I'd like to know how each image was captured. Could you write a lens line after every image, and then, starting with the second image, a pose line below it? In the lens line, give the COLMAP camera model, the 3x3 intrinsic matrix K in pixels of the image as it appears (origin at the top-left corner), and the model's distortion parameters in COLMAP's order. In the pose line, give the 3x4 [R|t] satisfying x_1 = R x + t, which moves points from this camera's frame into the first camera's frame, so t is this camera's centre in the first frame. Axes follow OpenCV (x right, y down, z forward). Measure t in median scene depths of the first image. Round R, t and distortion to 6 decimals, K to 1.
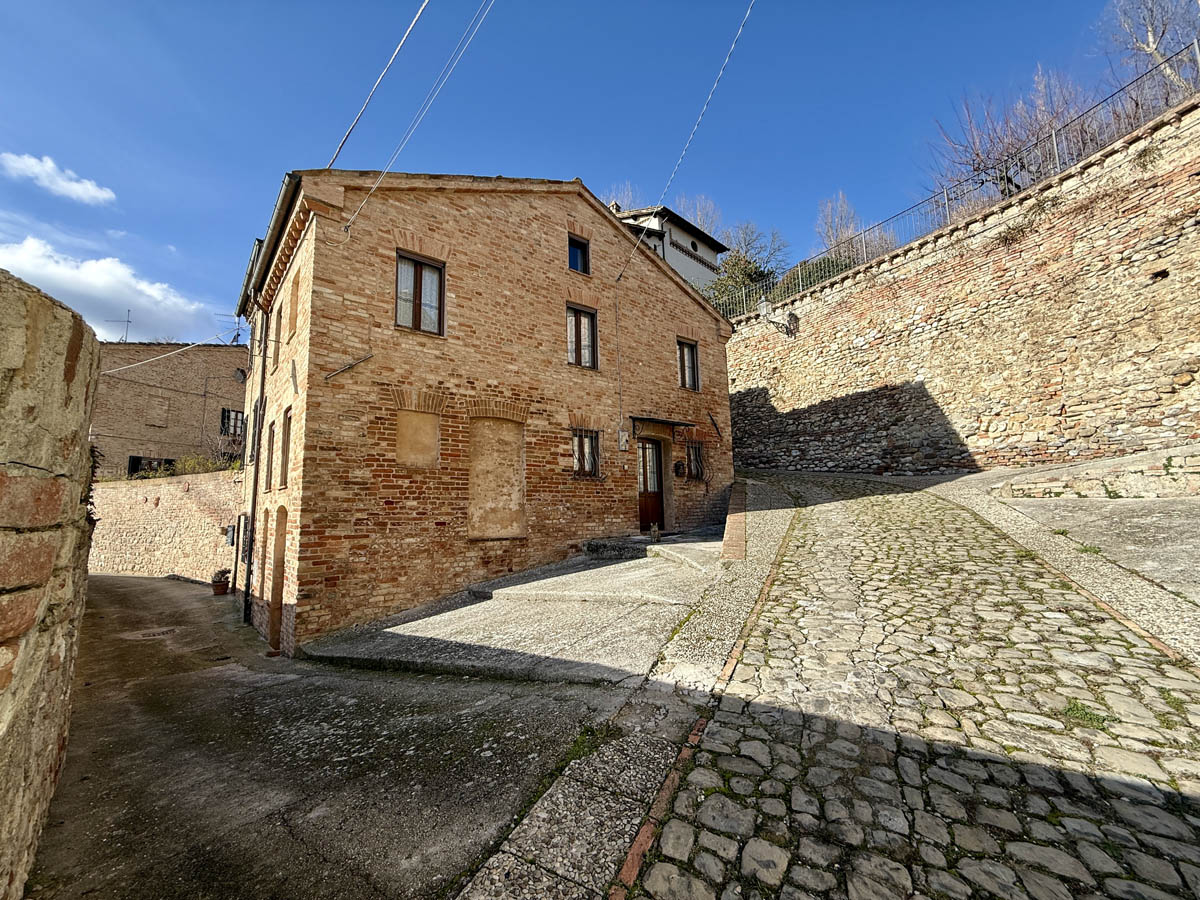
lens RADIAL K [[478.2, 0, 597.1], [0, 478.2, 450.6], [0, 0, 1]] dist [-0.002434, -0.000182]
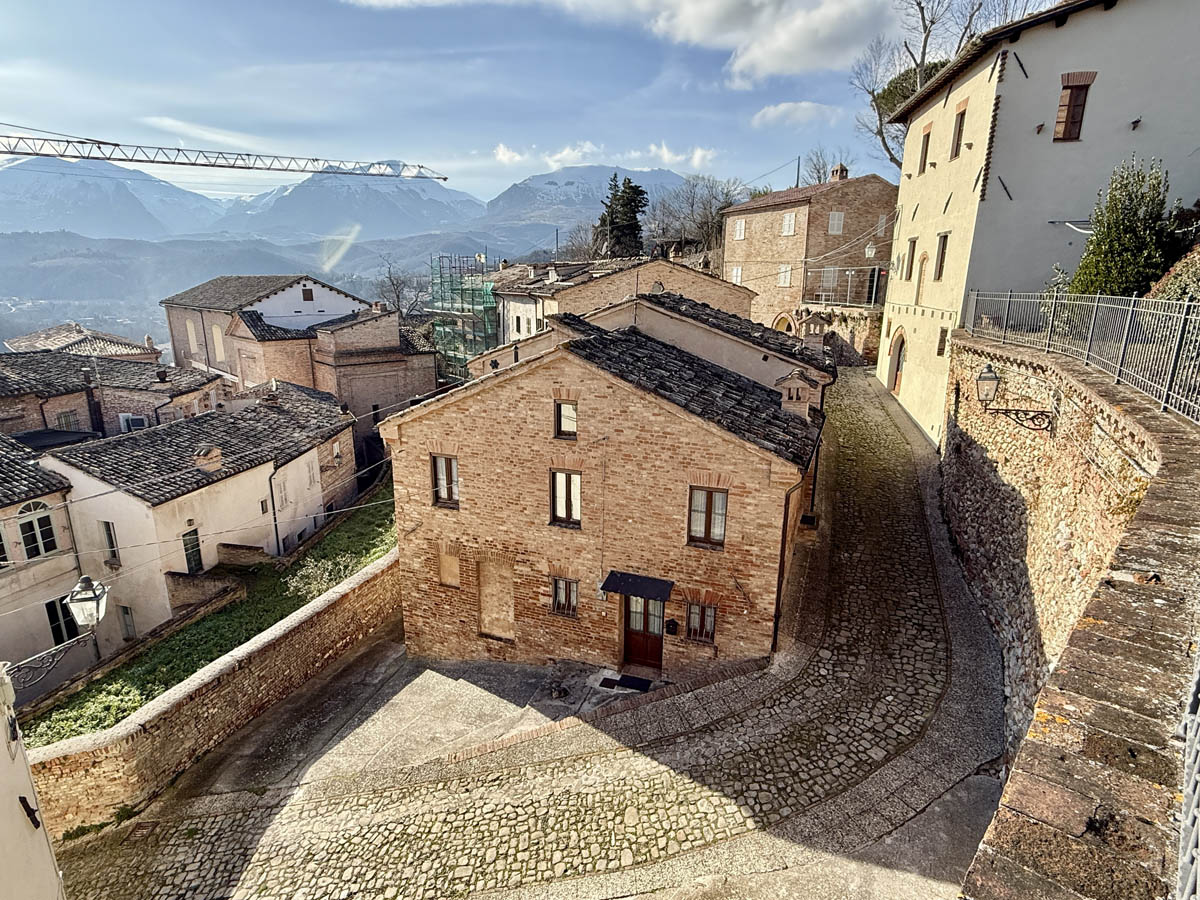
lens RADIAL K [[636.1, 0, 600.1], [0, 636.1, 451.1], [0, 0, 1]] dist [0.003186, 0.000194]
pose [[0.500793, 0.246706, -0.829664, 1.311760], [0.095766, 0.936844, 0.336382, -0.901303], [0.860253, -0.247911, 0.445538, 0.475742]]
